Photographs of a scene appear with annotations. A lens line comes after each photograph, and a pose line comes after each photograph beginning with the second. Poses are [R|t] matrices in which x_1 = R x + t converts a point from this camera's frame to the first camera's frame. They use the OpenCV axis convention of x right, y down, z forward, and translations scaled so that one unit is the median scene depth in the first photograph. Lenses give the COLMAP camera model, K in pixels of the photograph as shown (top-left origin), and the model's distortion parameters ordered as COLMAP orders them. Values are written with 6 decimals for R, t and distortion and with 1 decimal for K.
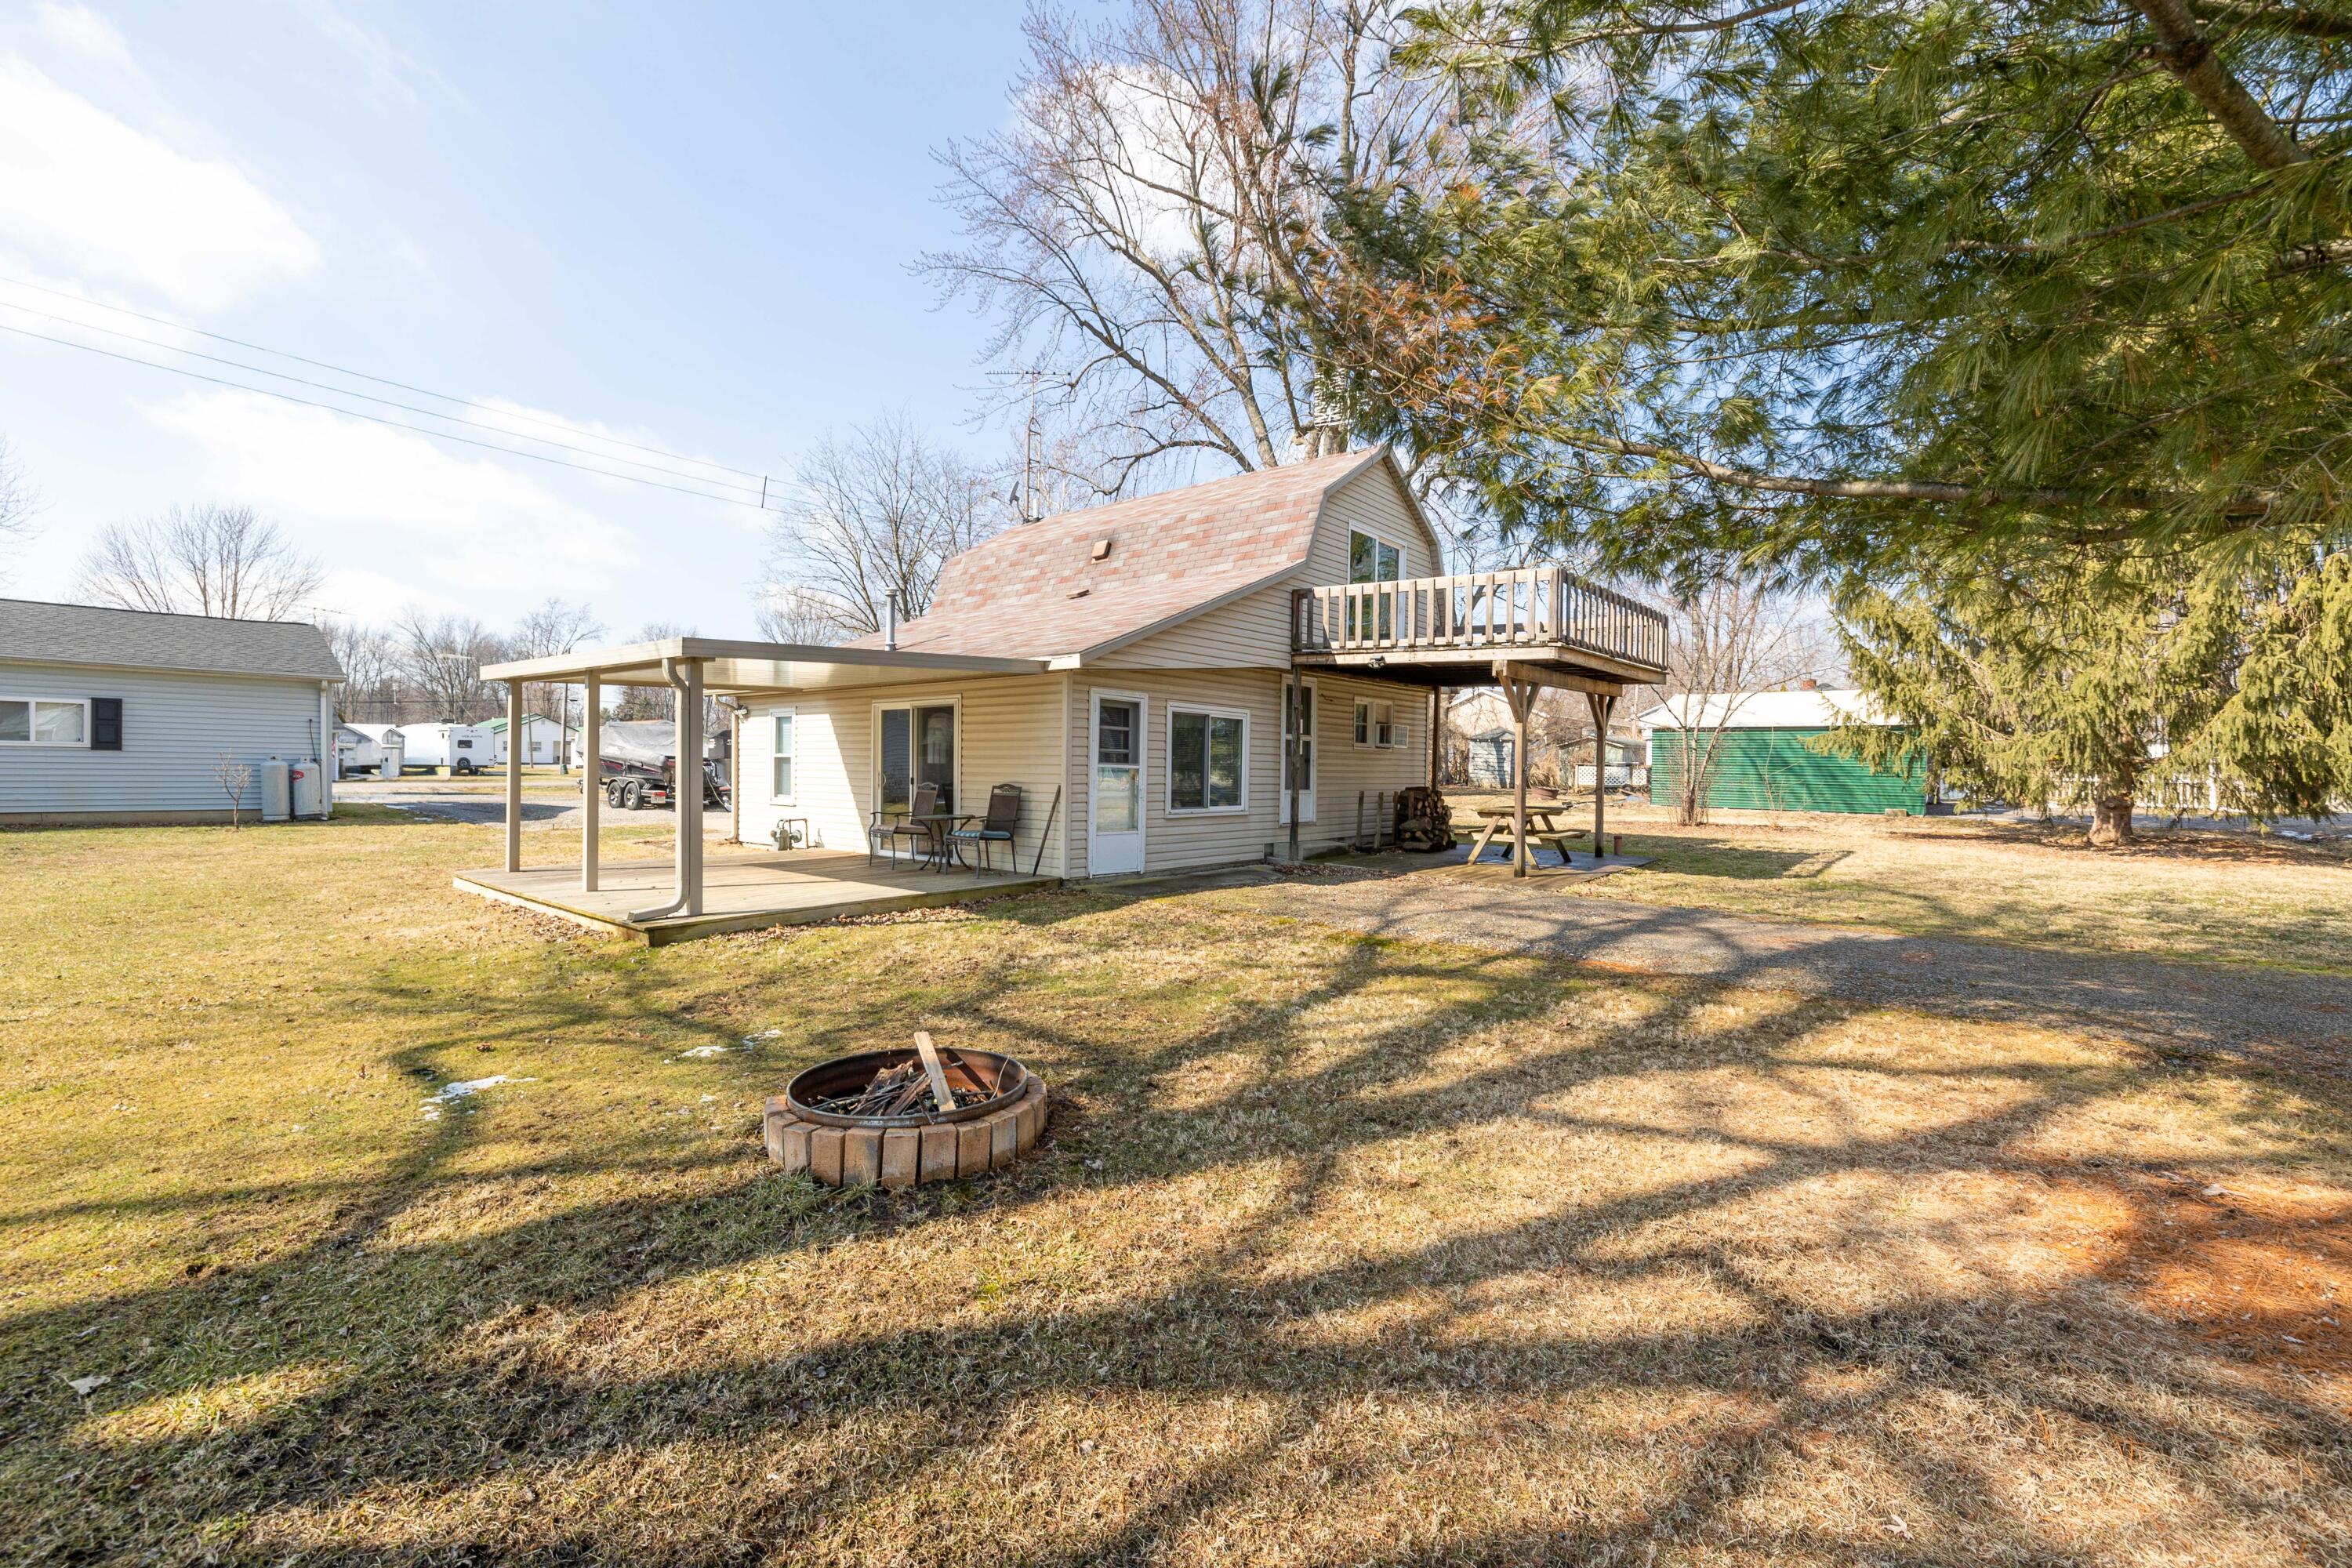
lens RADIAL K [[1002.3, 0, 1176.0], [0, 1002.3, 784.0], [0, 0, 1]] dist [0.000584, 0.000223]
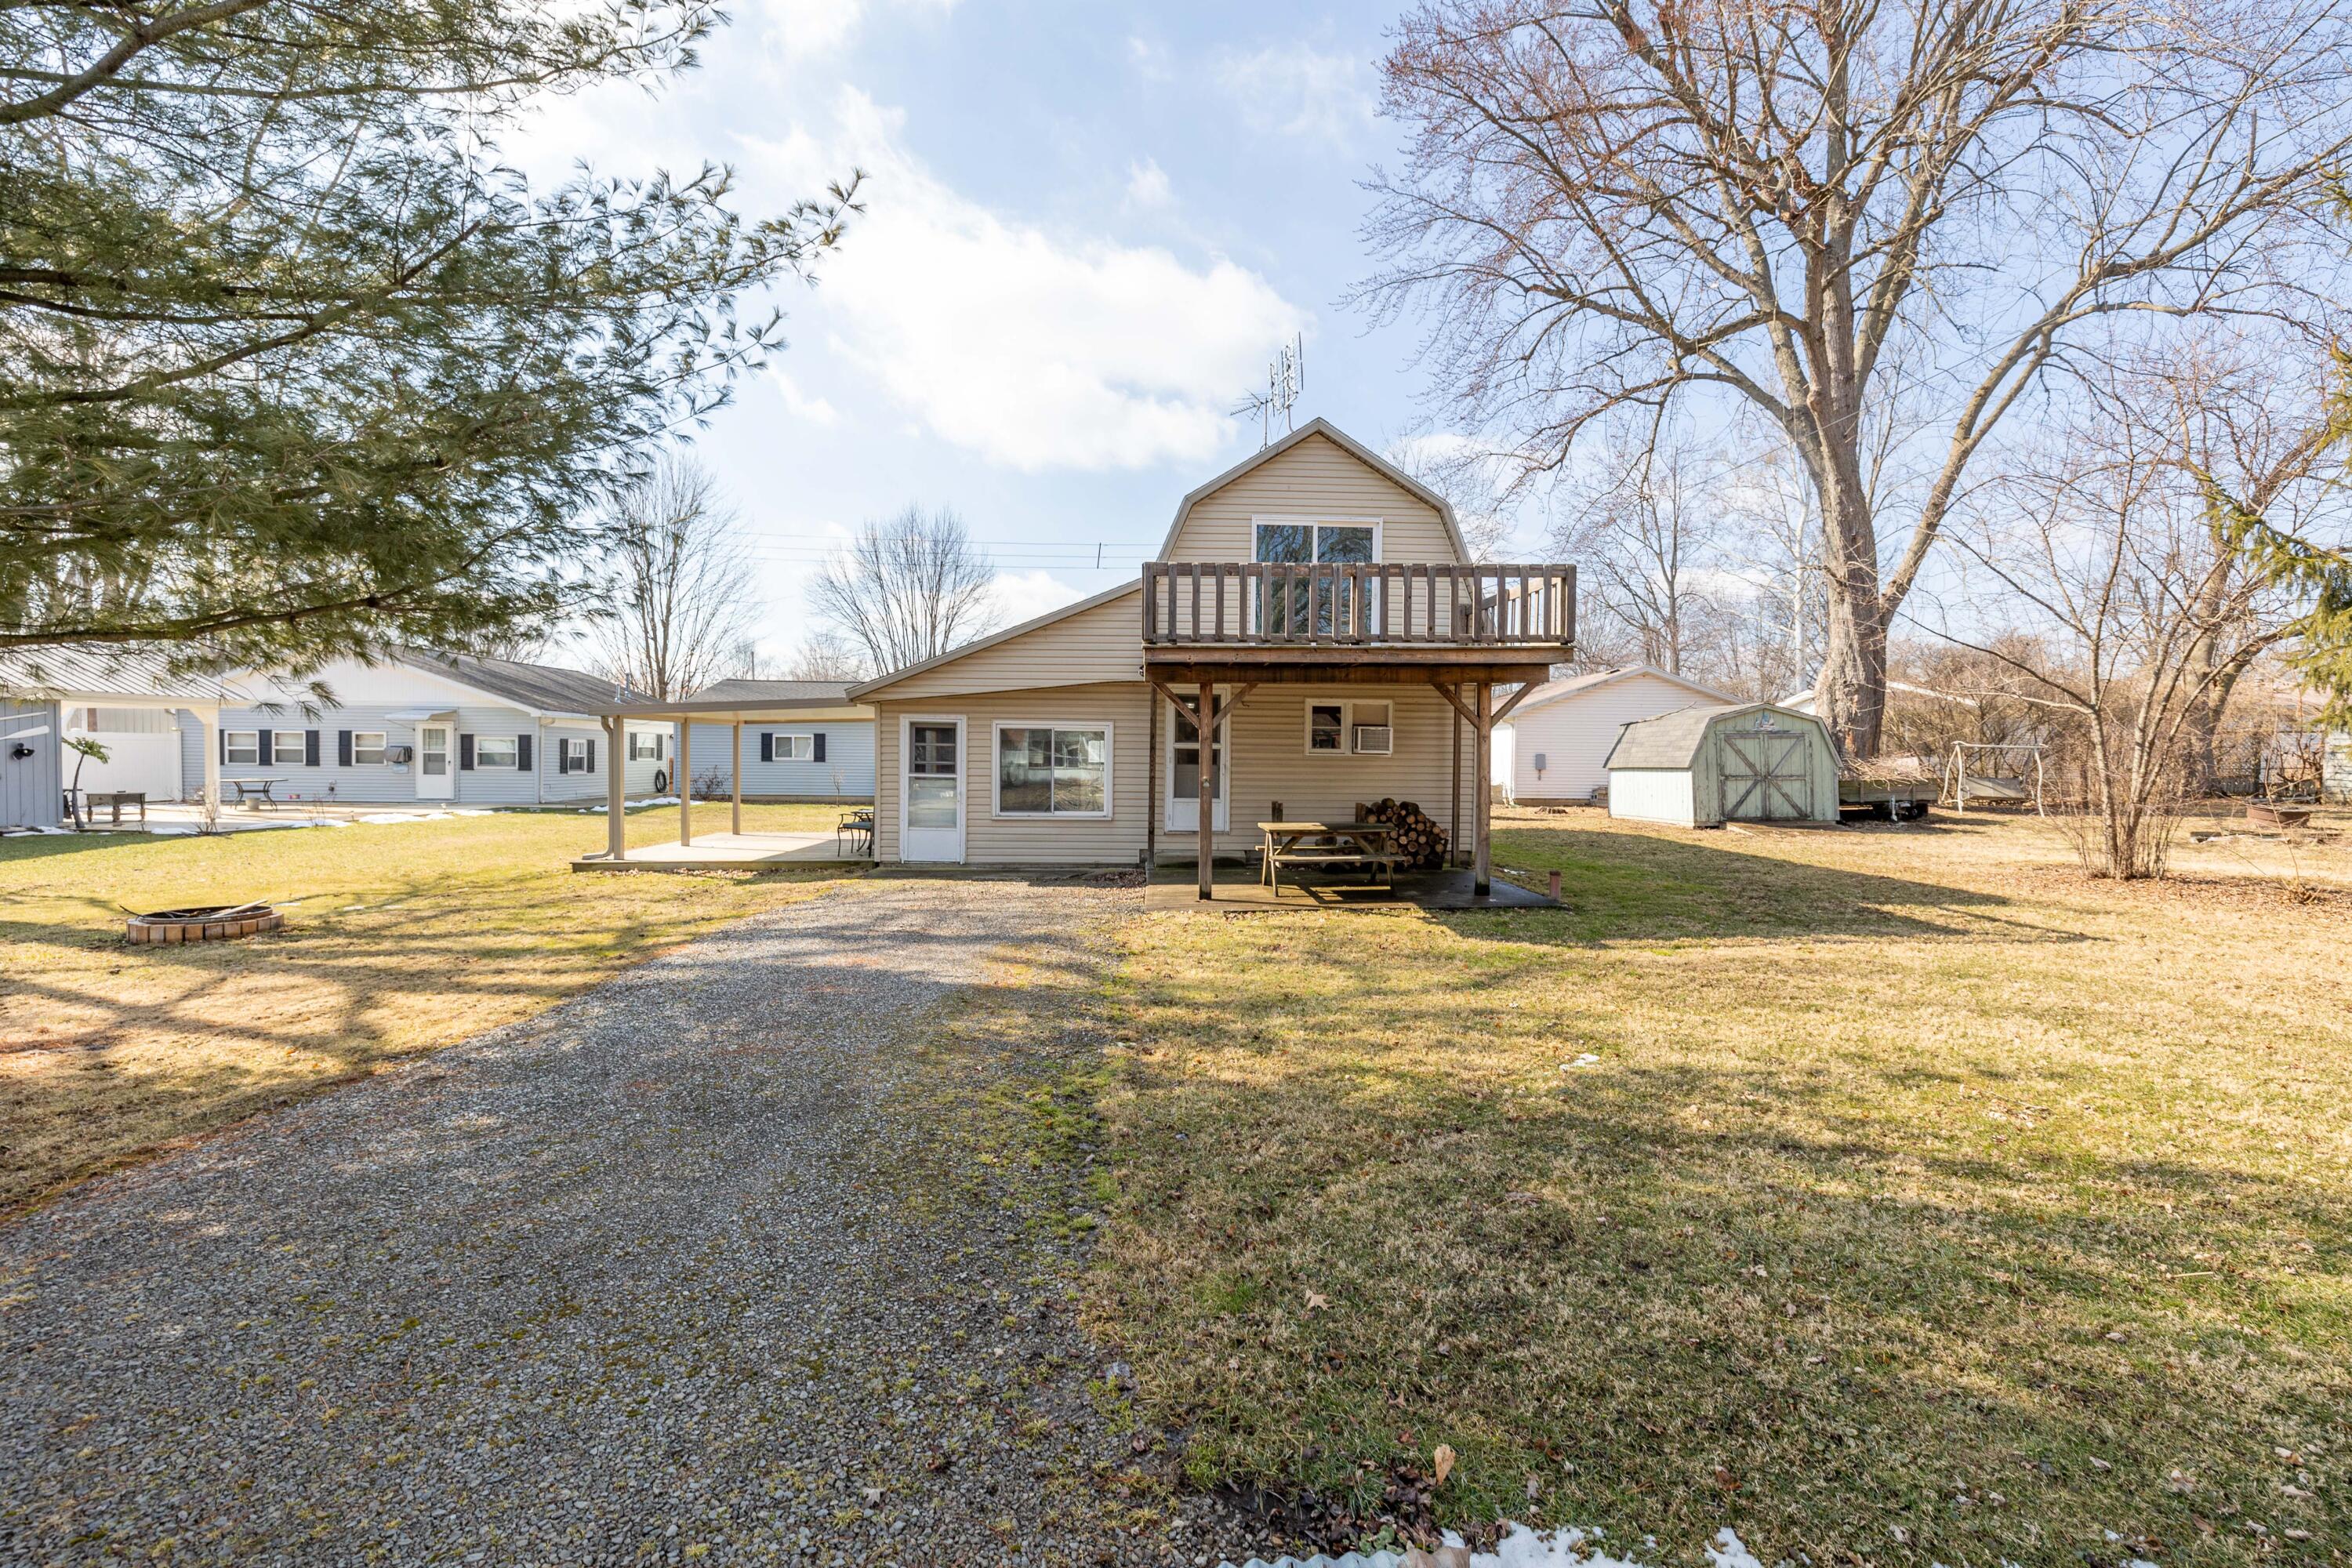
lens RADIAL K [[1002.3, 0, 1176.0], [0, 1002.3, 784.0], [0, 0, 1]] dist [0.000584, 0.000223]
pose [[0.663164, 0.012474, -0.748370, 0.889140], [-0.010012, 0.999920, 0.007794, -0.016687], [0.748407, 0.002324, 0.663235, 0.333868]]
